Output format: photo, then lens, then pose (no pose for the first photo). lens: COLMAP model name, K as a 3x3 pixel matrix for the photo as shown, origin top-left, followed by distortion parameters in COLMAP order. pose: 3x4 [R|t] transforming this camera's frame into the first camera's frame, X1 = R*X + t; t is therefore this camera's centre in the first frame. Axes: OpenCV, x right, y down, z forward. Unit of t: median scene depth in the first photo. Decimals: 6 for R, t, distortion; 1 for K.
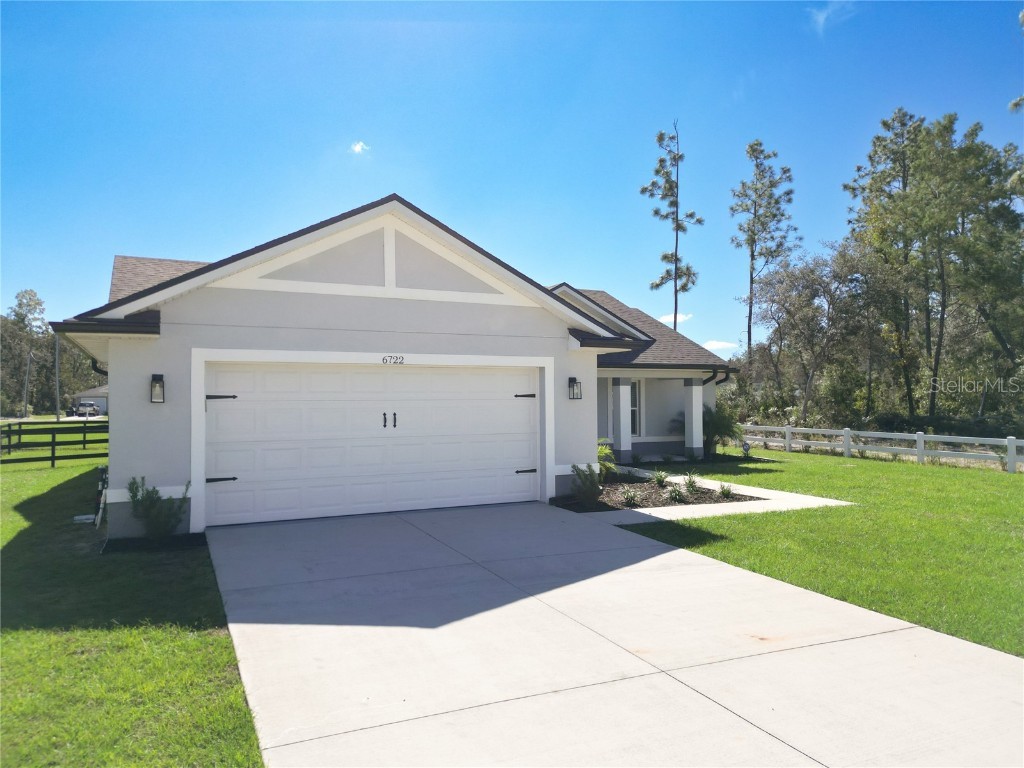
lens RADIAL K [[735.3, 0, 505.6], [0, 735.3, 366.4], [0, 0, 1]] dist [0.060304, -0.079656]
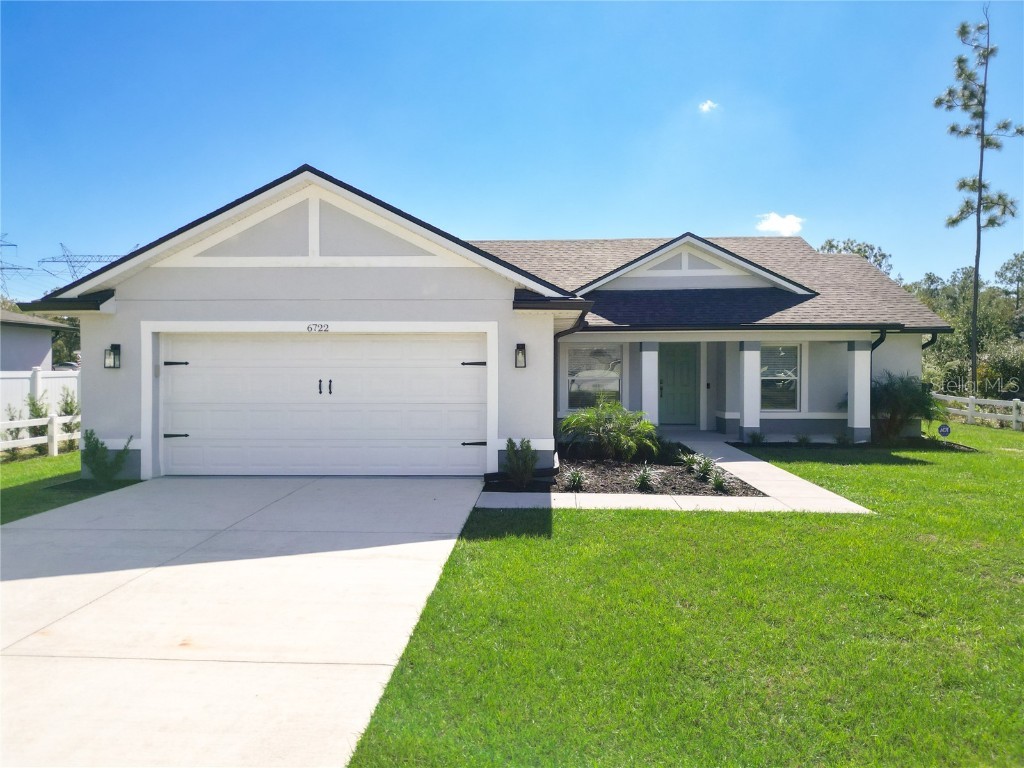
lens RADIAL K [[749.4, 0, 512.6], [0, 749.4, 362.1], [0, 0, 1]] dist [0.018710, -0.001380]
pose [[0.885386, 0.006212, -0.464814, 0.508076], [0.014673, 0.999039, 0.041301, -0.000483], [0.464624, -0.043388, 0.884444, 0.182863]]
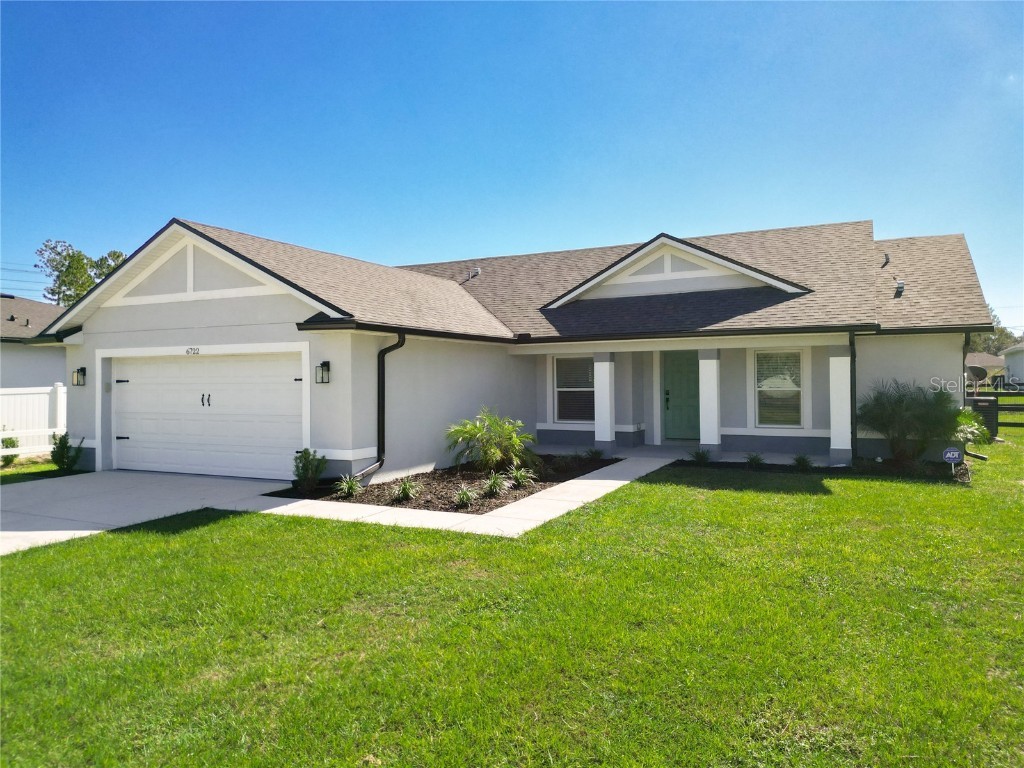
lens RADIAL K [[749.4, 0, 512.6], [0, 749.4, 362.1], [0, 0, 1]] dist [0.018710, -0.001380]
pose [[0.606175, -0.013552, -0.795216, 1.043079], [0.044912, 0.998843, 0.017213, 0.010351], [0.794063, -0.046149, 0.606082, 0.591397]]
